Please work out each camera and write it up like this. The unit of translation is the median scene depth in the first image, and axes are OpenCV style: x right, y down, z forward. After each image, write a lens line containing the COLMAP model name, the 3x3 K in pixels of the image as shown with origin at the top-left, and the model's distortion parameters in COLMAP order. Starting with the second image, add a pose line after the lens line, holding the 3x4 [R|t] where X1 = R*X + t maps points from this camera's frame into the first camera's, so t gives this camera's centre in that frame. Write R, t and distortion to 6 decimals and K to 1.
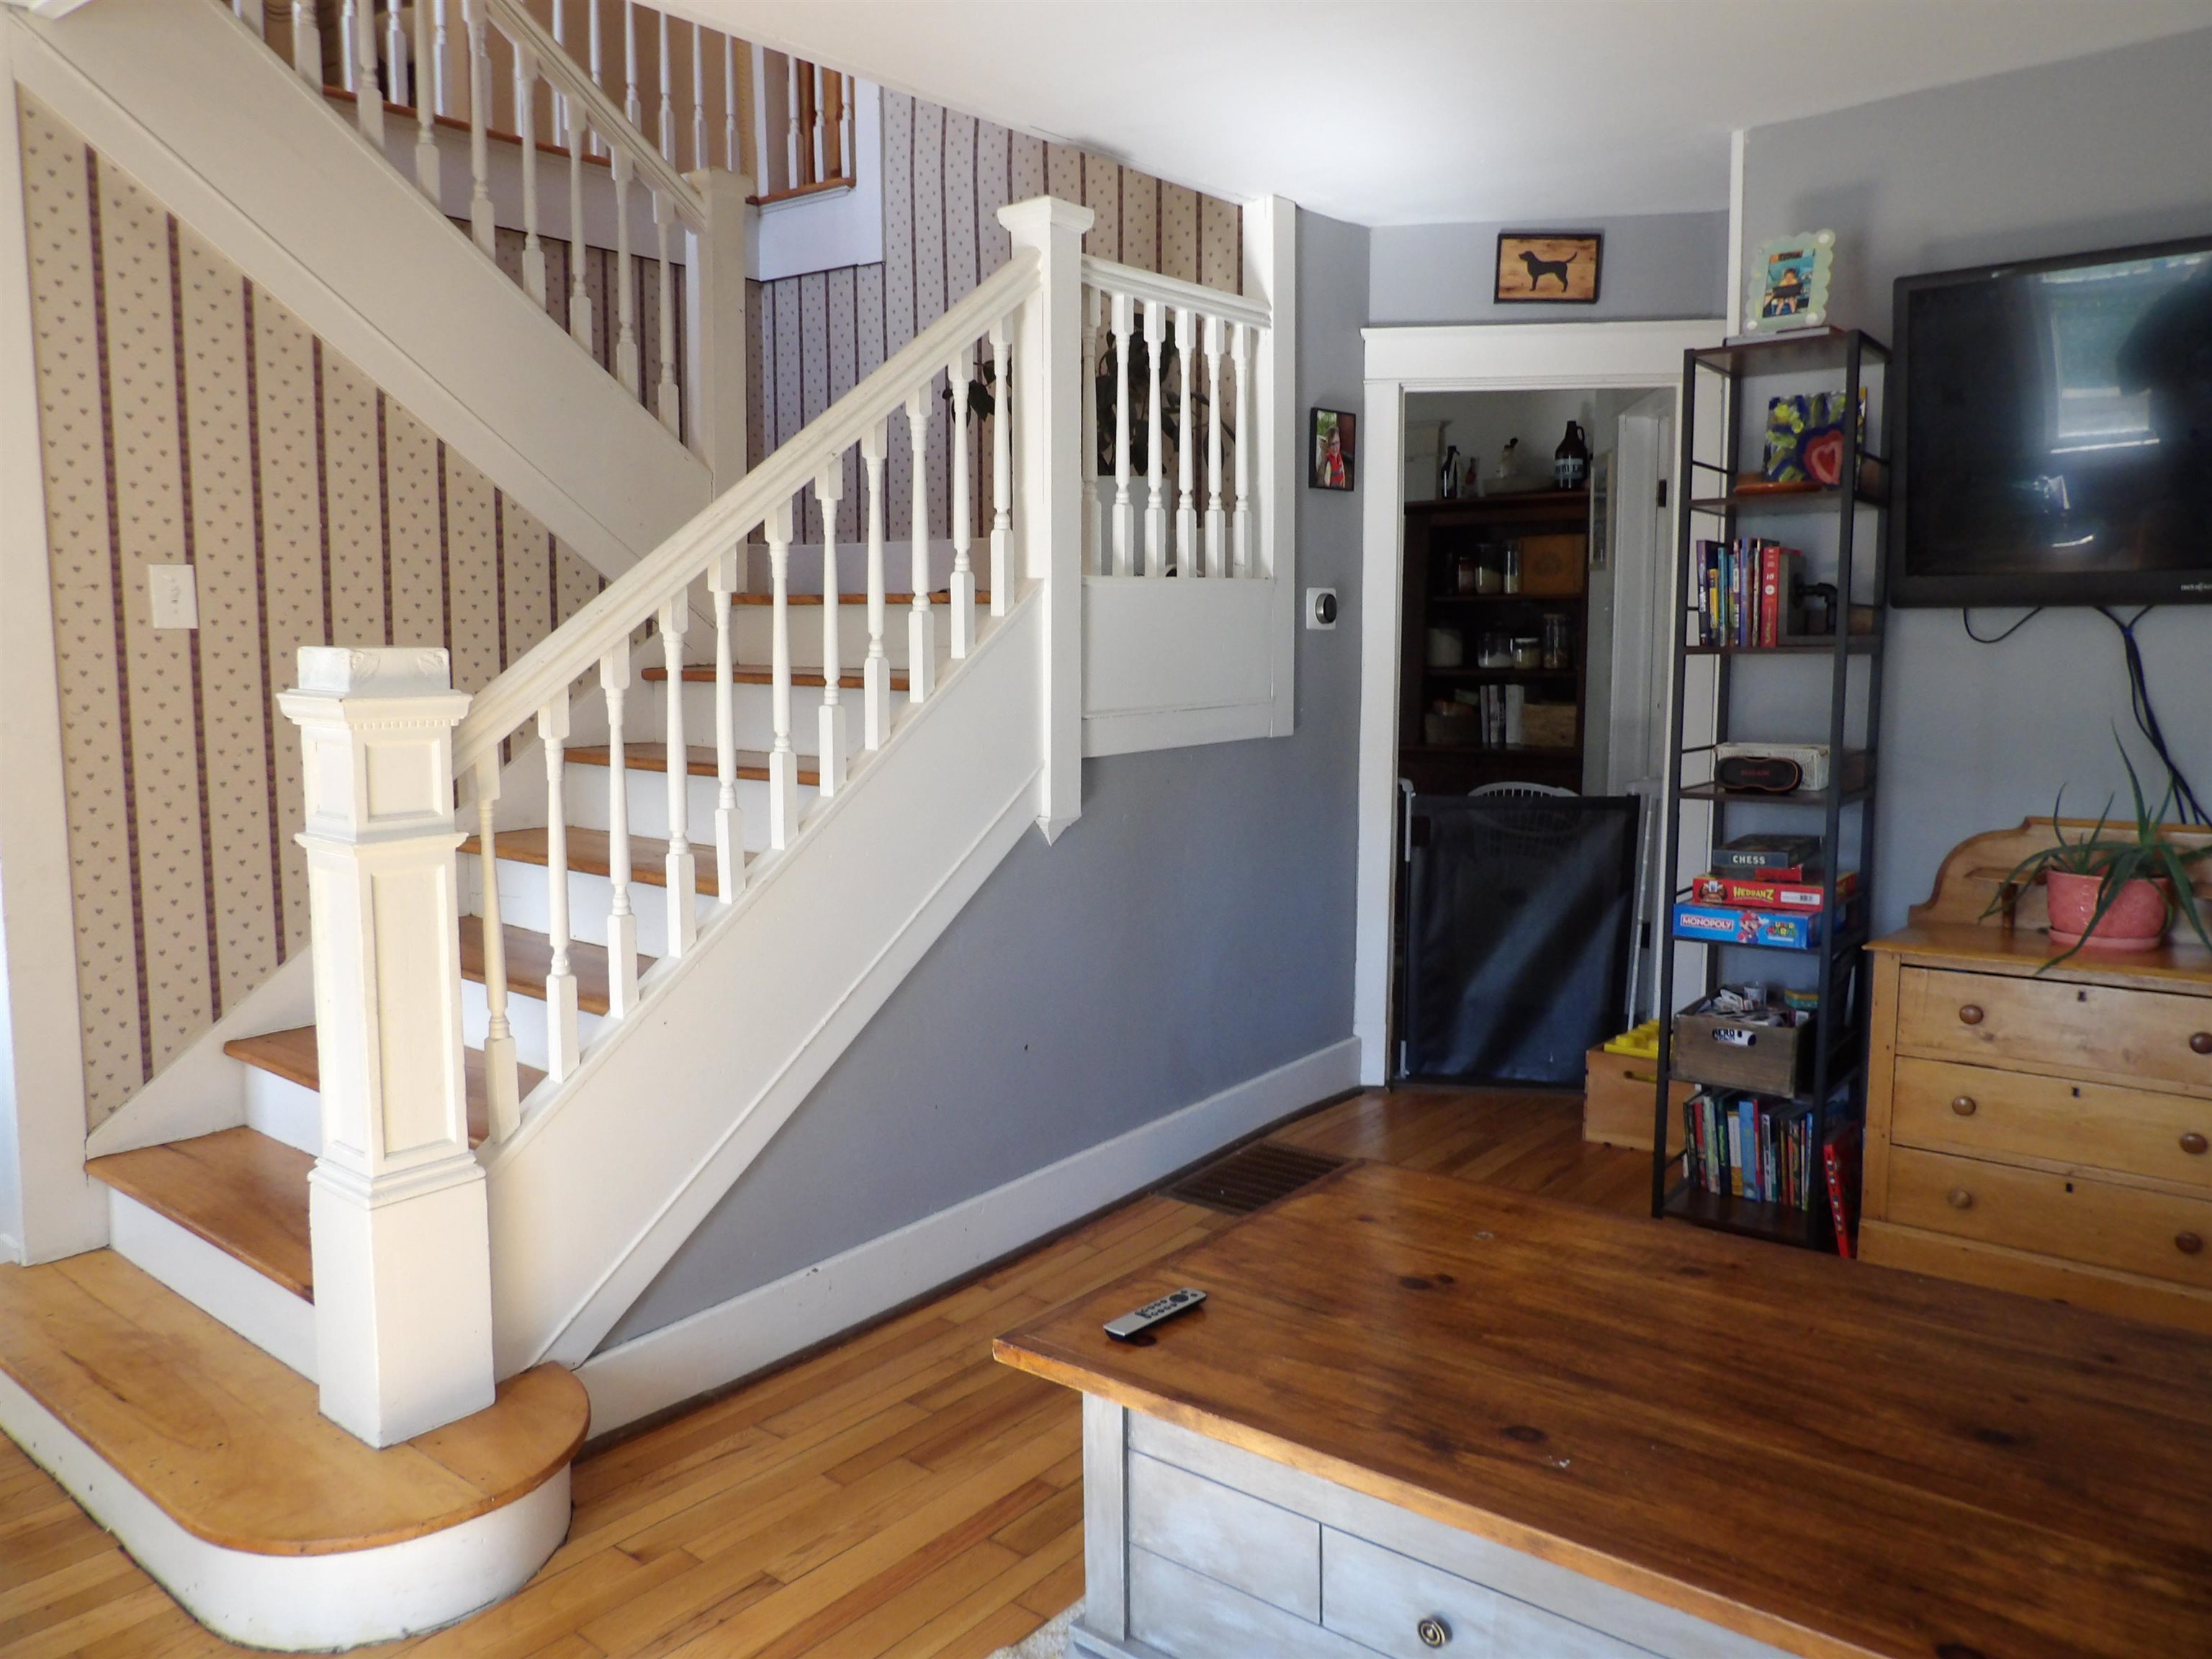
lens RADIAL K [[1543.4, 0, 1090.7], [0, 1543.4, 832.2], [0, 0, 1]] dist [-0.034656, 0.001188]
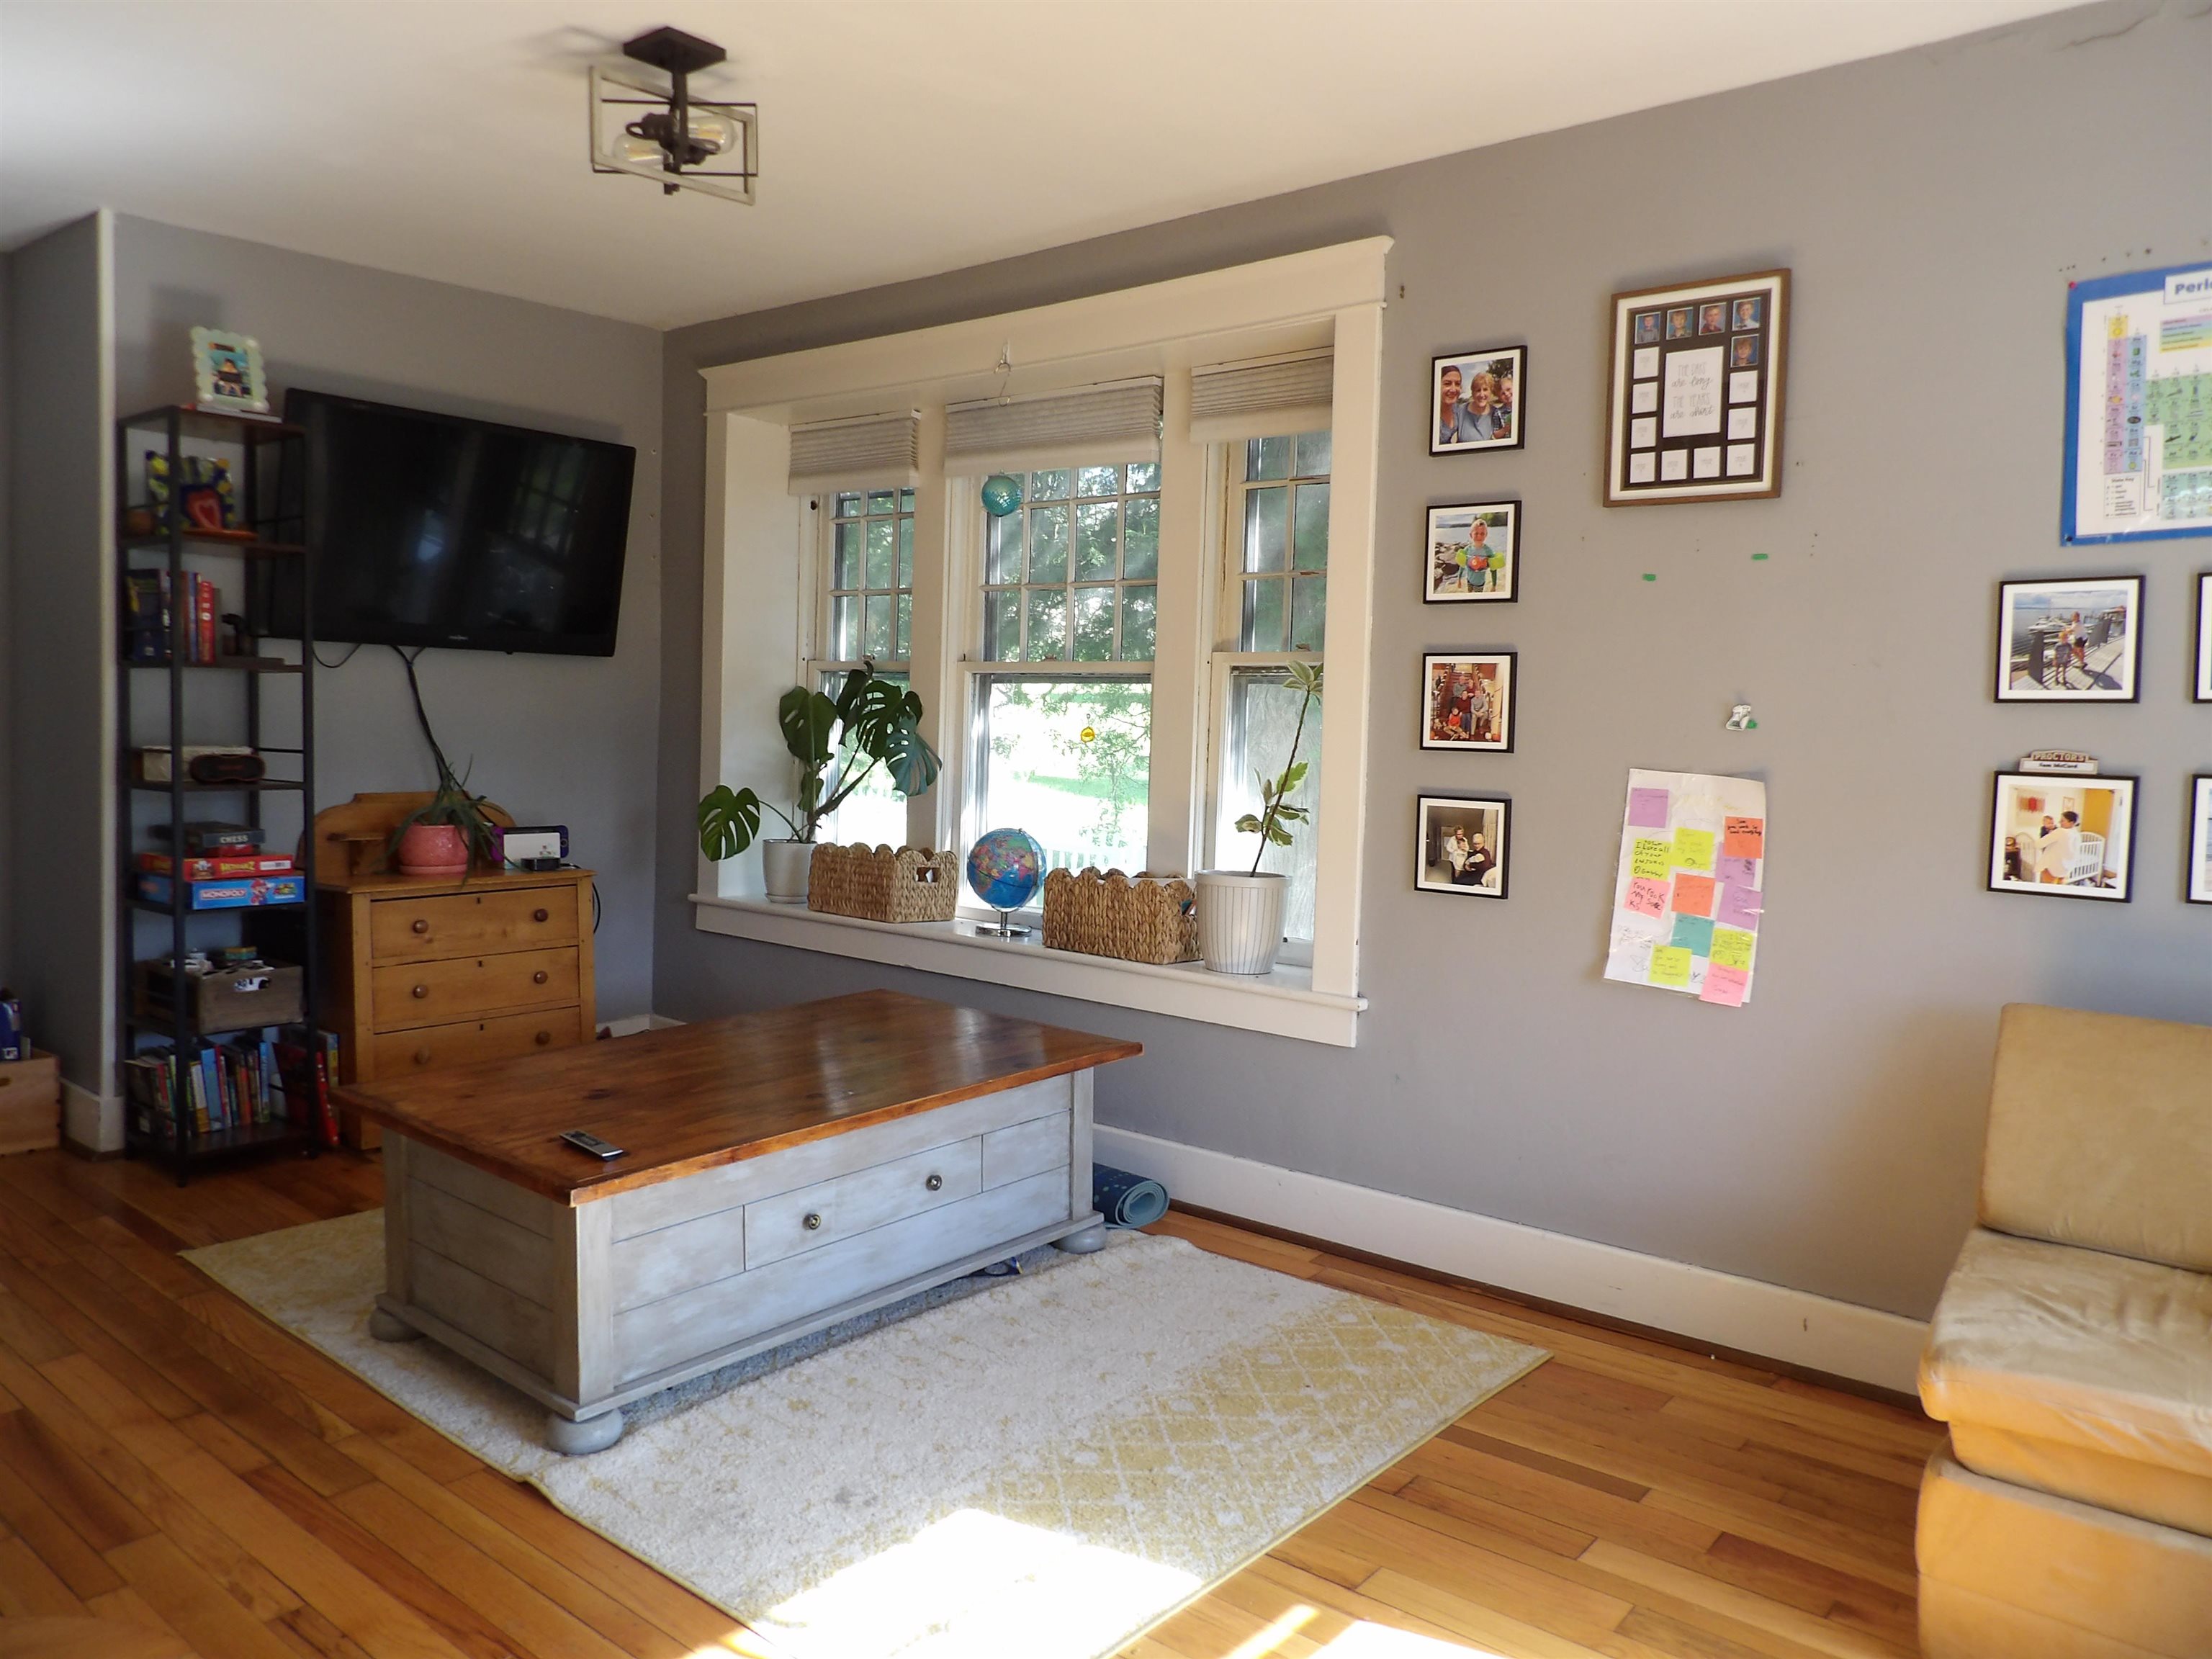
lens RADIAL K [[1543.4, 0, 1090.7], [0, 1543.4, 832.2], [0, 0, 1]] dist [-0.034656, 0.001188]
pose [[-0.002984, -0.063069, 0.998005, -0.804452], [0.090565, 0.993891, 0.063080, -0.002359], [-0.995886, 0.090573, 0.002746, 0.336483]]
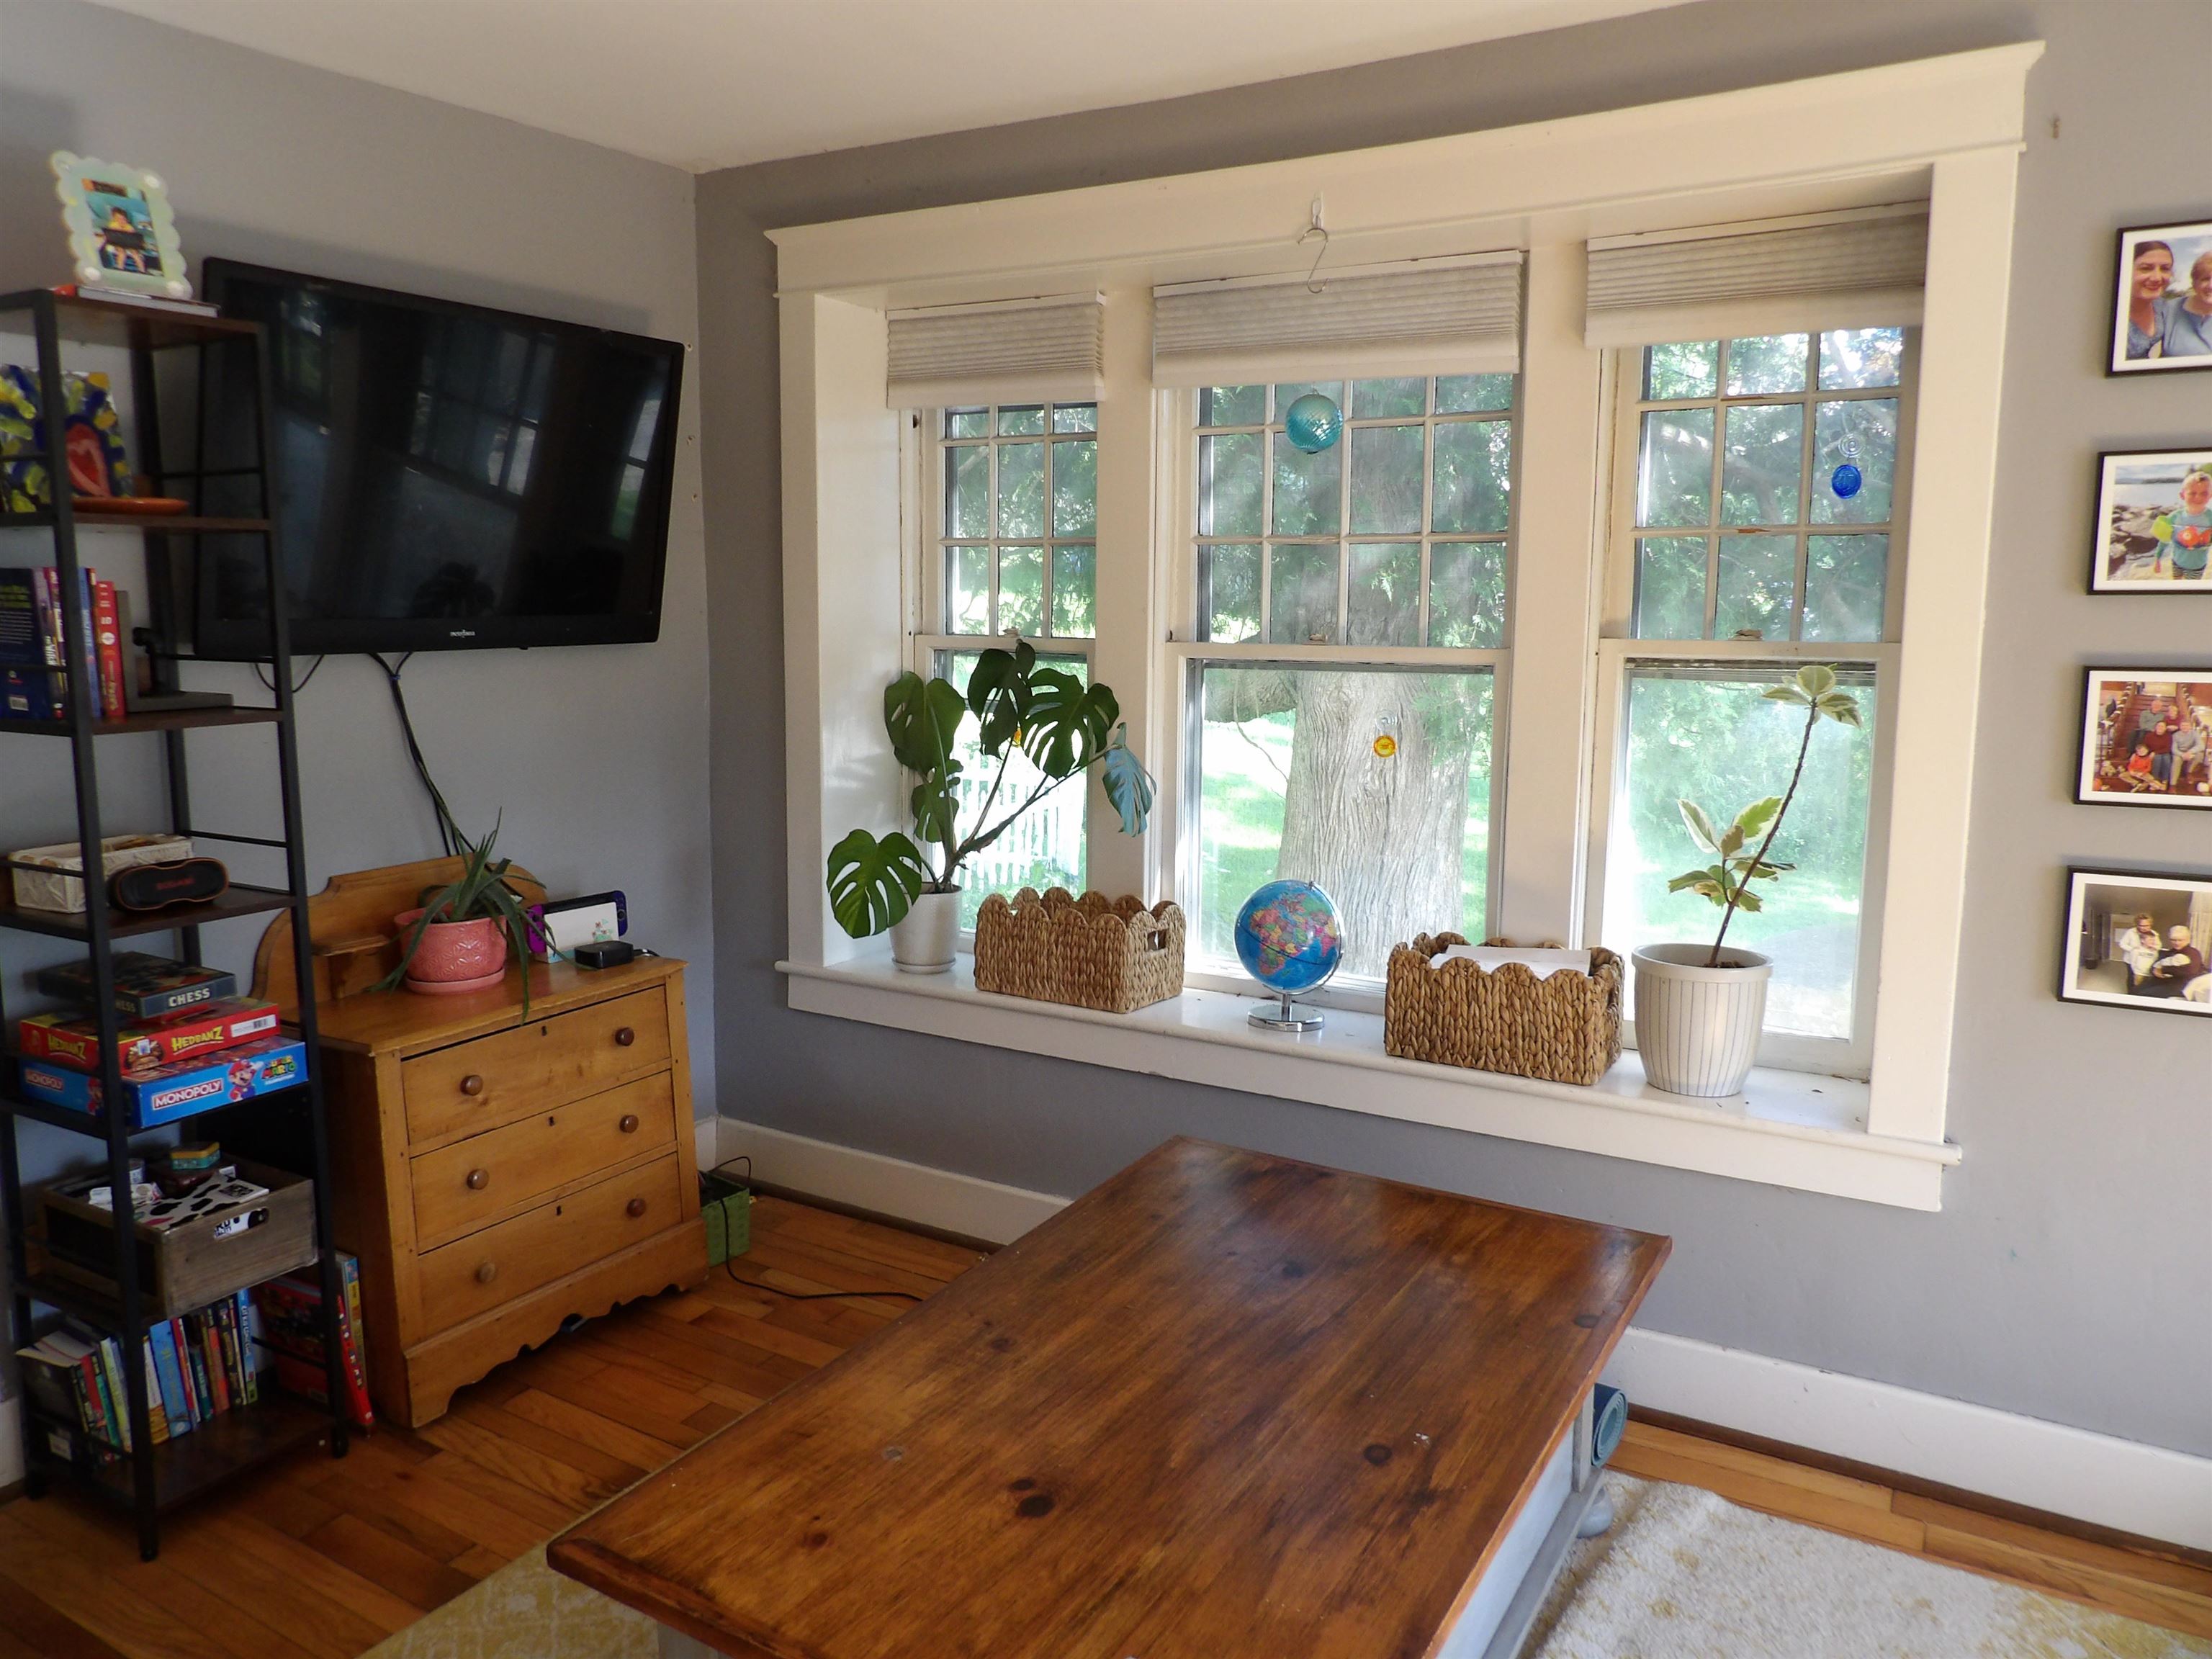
lens RADIAL K [[1556.1, 0, 1083.8], [0, 1556.1, 808.0], [0, 0, 1]] dist [-0.040613, 0.034186]
pose [[-0.154468, -0.122918, 0.980322, -0.384525], [0.118397, 0.982778, 0.141881, -0.134078], [-0.980878, 0.137983, -0.137255, 0.686196]]
